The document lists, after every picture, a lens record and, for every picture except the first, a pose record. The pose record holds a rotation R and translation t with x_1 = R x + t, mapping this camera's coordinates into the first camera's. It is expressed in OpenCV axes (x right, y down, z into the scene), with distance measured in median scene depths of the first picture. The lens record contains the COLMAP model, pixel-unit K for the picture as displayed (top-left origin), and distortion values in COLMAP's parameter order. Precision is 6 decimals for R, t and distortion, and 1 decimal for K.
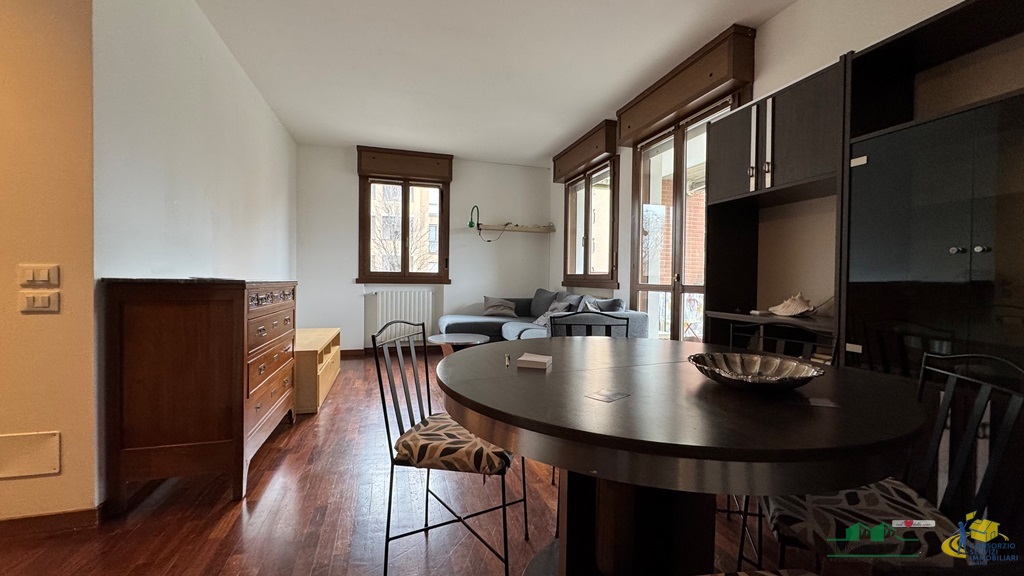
lens RADIAL K [[407.6, 0, 512.0], [0, 407.6, 288.0], [0, 0, 1]] dist [-0.001726, -0.000324]
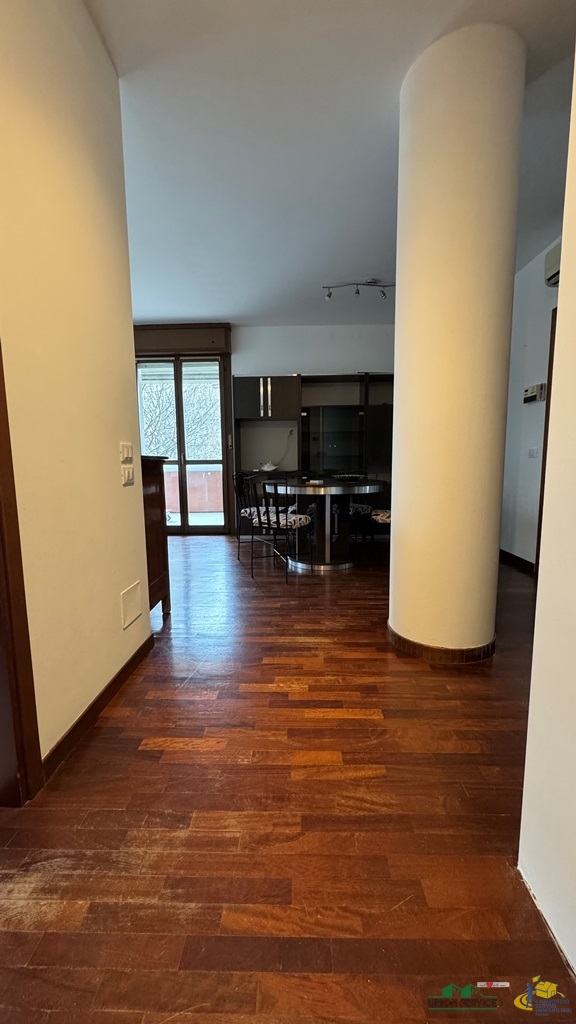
lens RADIAL K [[407.6, 0, 288.0], [0, 407.6, 512.0], [0, 0, 1]] dist [-0.001726, -0.000324]
pose [[0.307011, -0.134408, 0.942167, -1.576467], [0.034484, 0.990898, 0.130123, 0.000883], [-0.951081, -0.007460, 0.308852, 0.158090]]
